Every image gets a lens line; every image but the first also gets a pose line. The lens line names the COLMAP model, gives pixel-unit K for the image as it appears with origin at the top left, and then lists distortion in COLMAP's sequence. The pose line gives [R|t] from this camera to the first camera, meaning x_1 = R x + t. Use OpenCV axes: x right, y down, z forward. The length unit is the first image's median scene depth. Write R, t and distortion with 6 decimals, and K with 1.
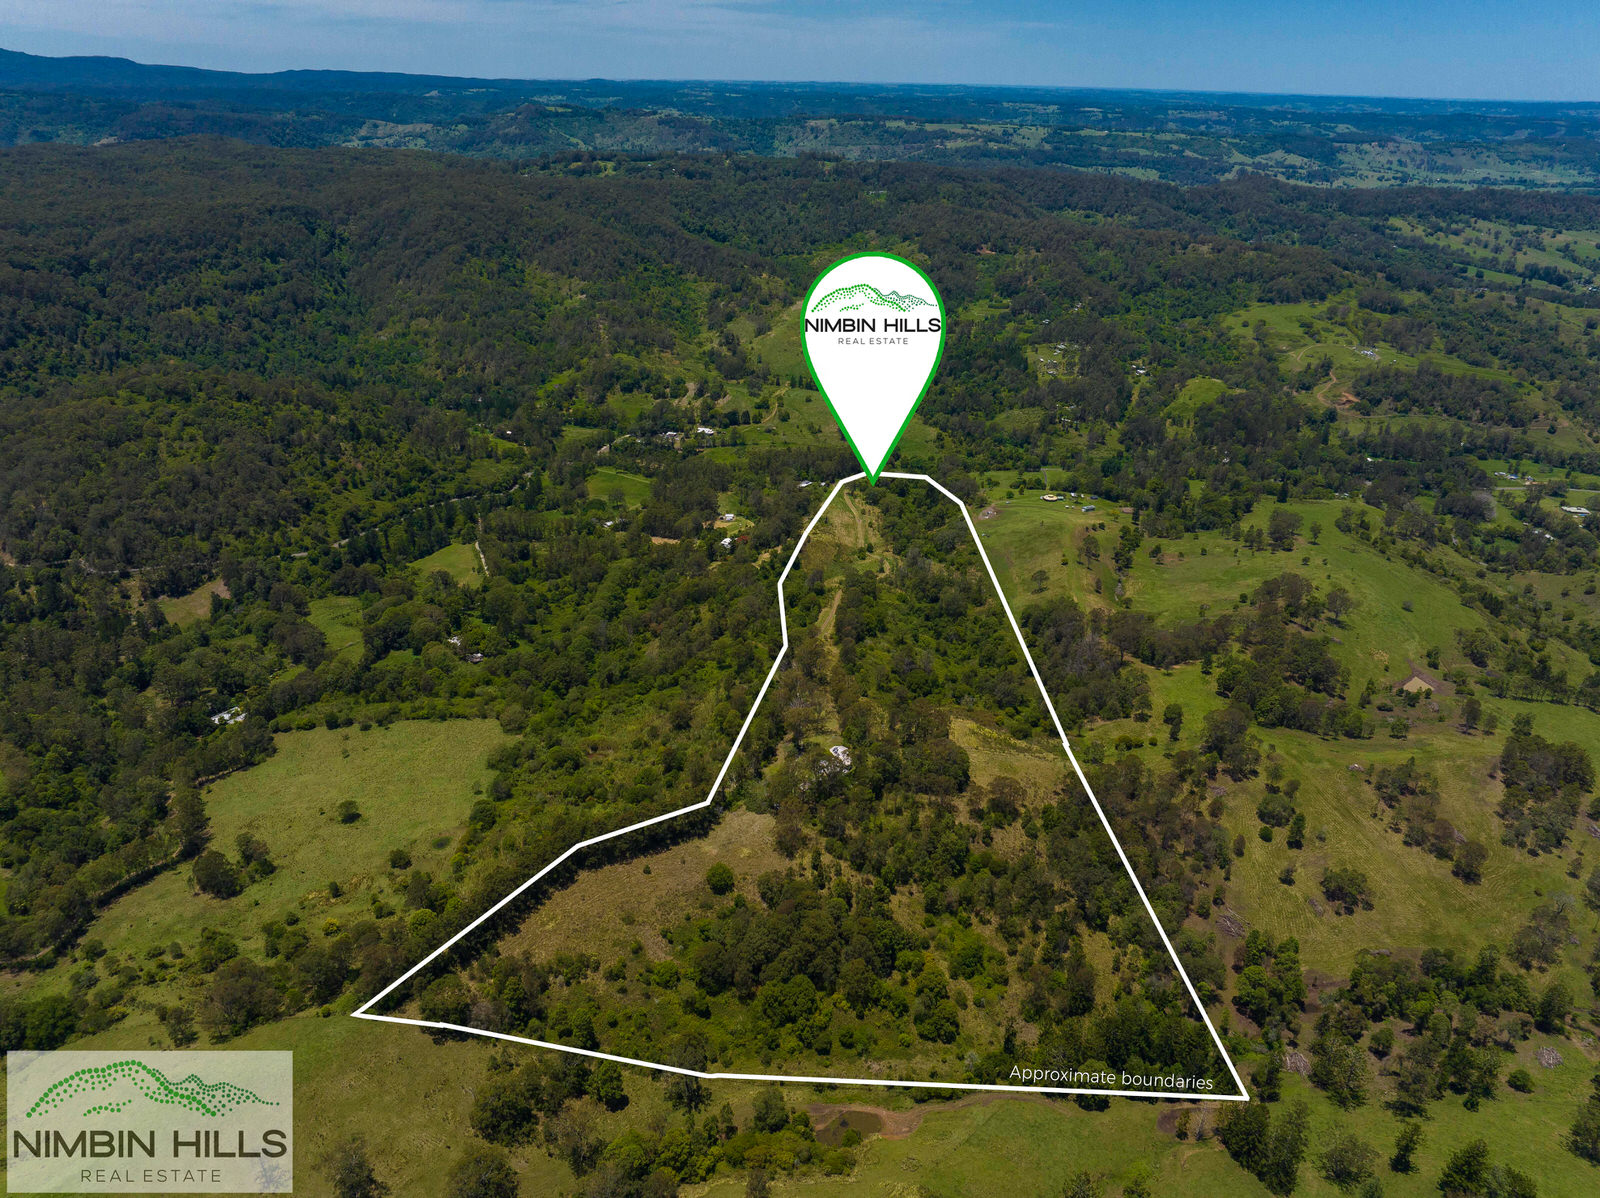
lens RADIAL K [[1131.4, 0, 800.0], [0, 1131.4, 599.0], [0, 0, 1]] dist [-0.045964, -0.000904]
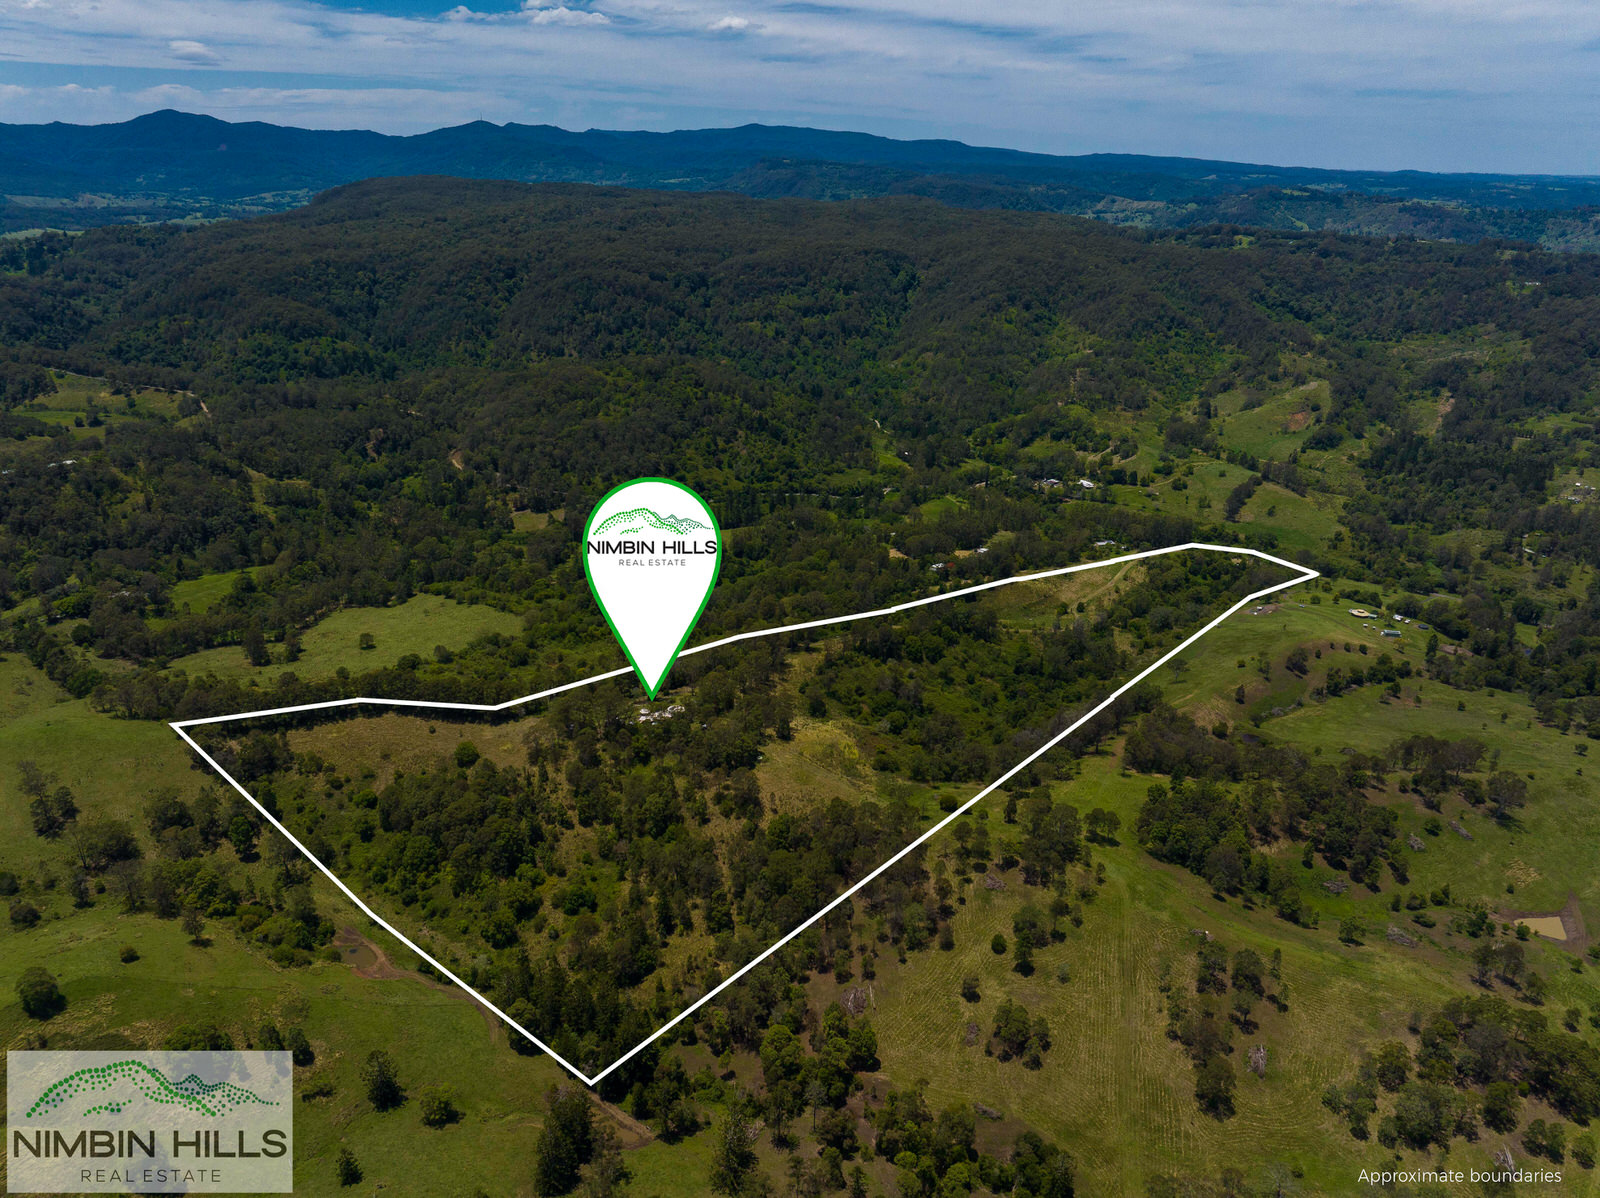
lens RADIAL K [[1123.7, 0, 795.5], [0, 1123.7, 600.0], [0, 0, 1]] dist [-0.044519, -0.000012]
pose [[0.786829, 0.223797, -0.575165, 0.274592], [-0.261007, 0.965160, 0.018485, -0.004366], [0.559263, 0.135578, 0.817829, 0.078449]]
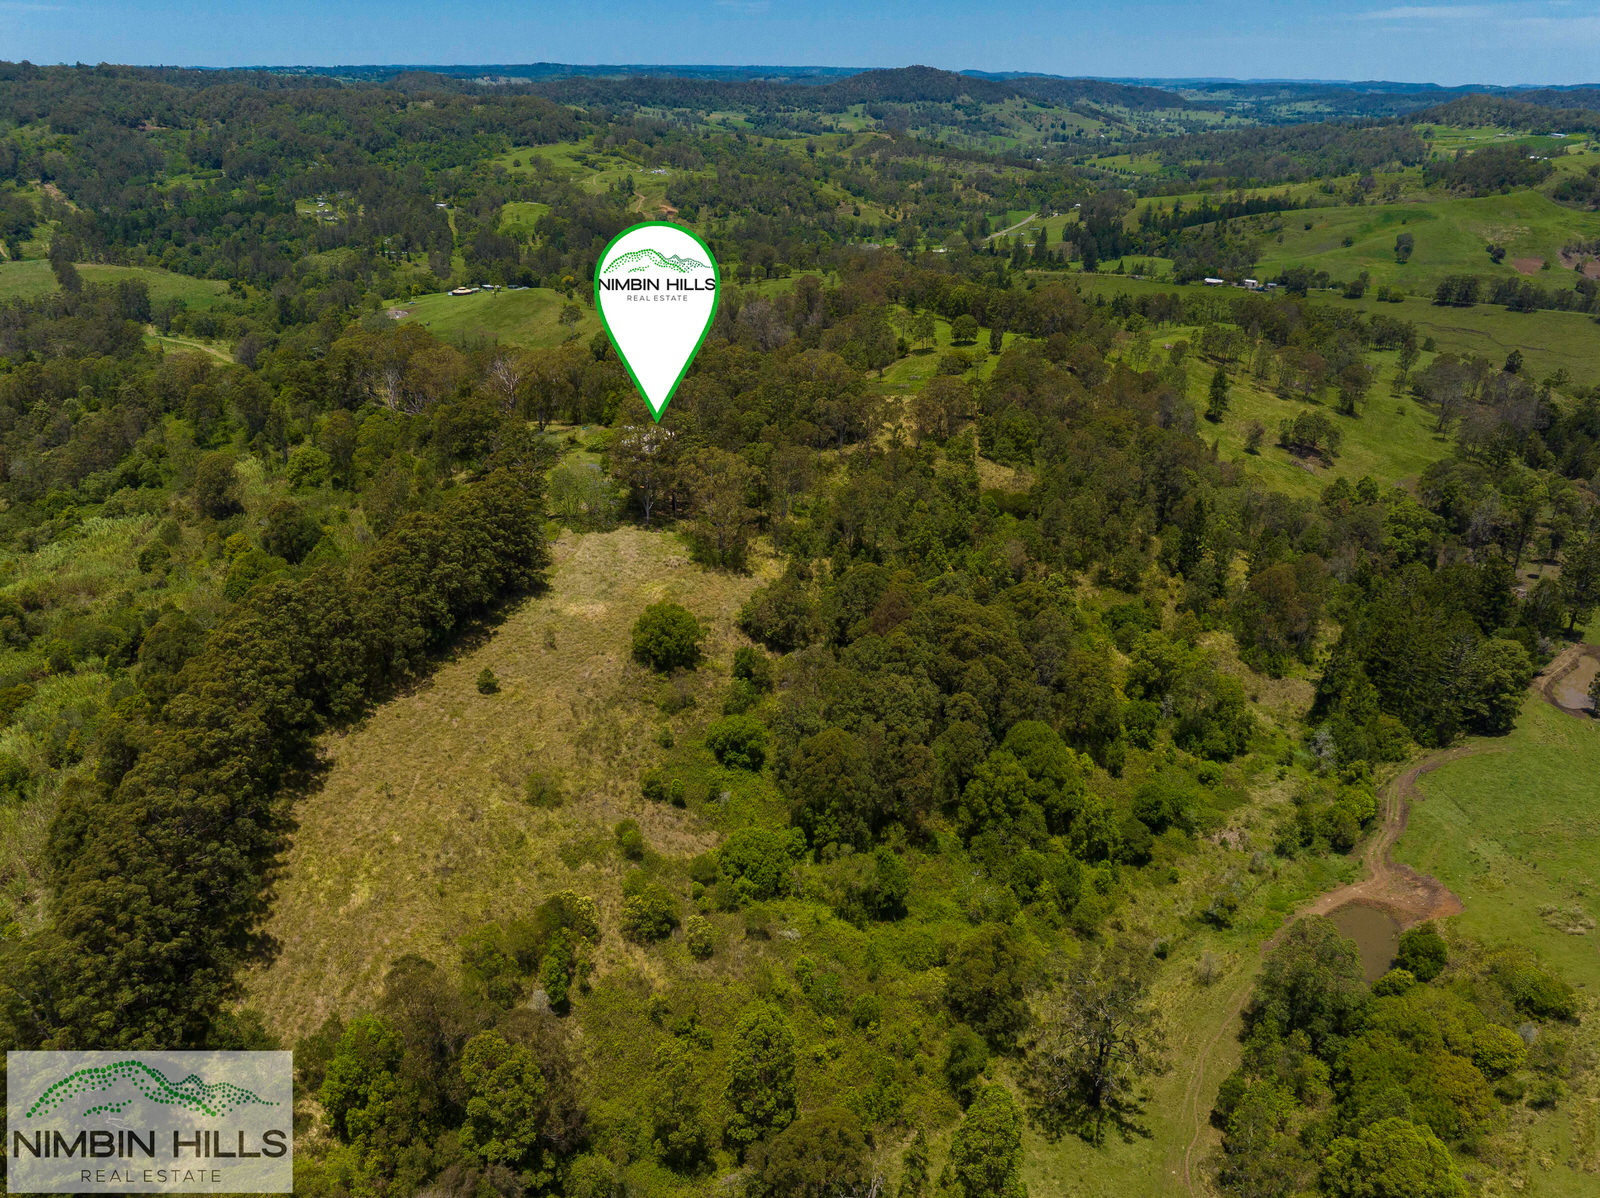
lens RADIAL K [[1172.8, 0, 807.7], [0, 1172.8, 598.0], [0, 0, 1]] dist [-0.040918, 0.006791]
pose [[0.745918, -0.279181, 0.604701, -0.093297], [0.282532, 0.954806, 0.092307, 0.070798], [-0.603143, 0.101994, 0.791085, 0.217723]]
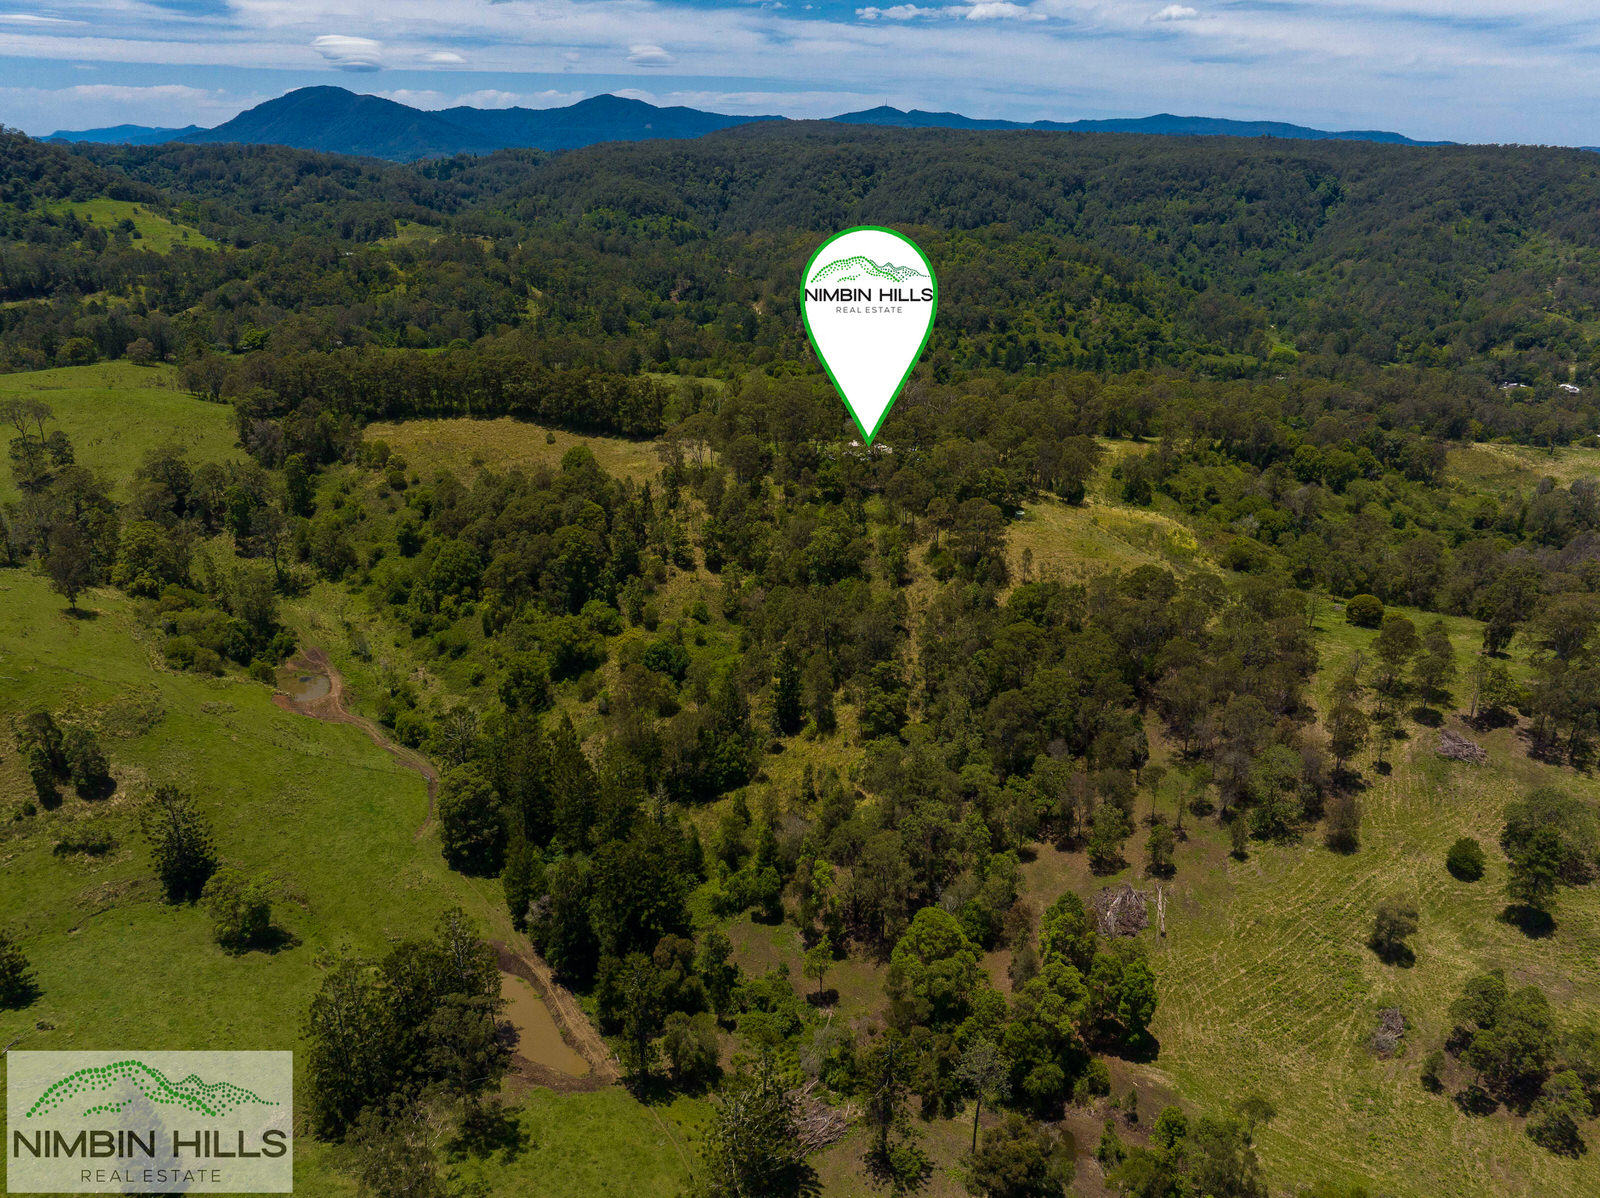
lens RADIAL K [[1120.1, 0, 800.0], [0, 1120.1, 599.0], [0, 0, 1]] dist [-0.056163, 0.028529]
pose [[0.544791, 0.307214, -0.780271, 0.212516], [-0.361718, 0.925552, 0.111862, 0.064952], [0.756547, 0.221297, 0.615357, 0.224746]]
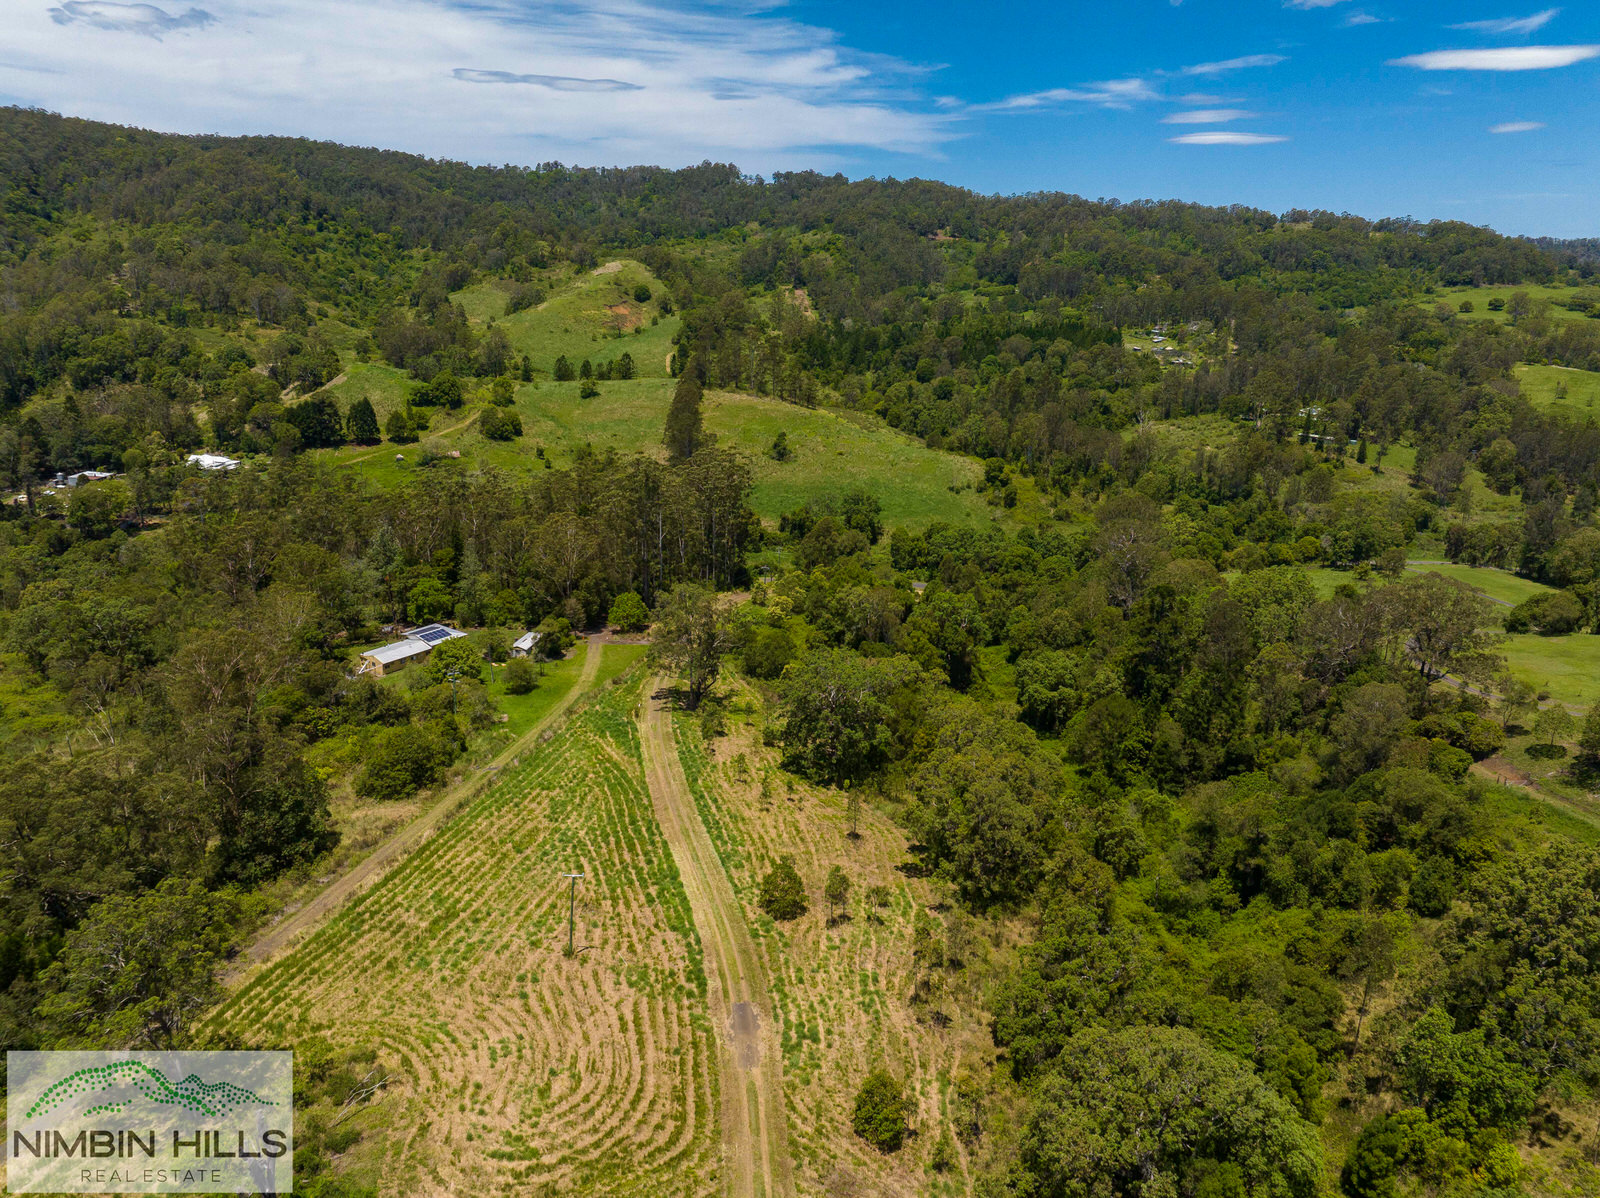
lens RADIAL K [[1118.5, 0, 806.5], [0, 1118.5, 597.3], [0, 0, 1]] dist [-0.052483, 0.009238]
pose [[0.993911, -0.022899, 0.107779, 0.034980], [0.036674, 0.991145, -0.127619, -0.067132], [-0.103903, 0.130795, 0.985950, 0.655100]]
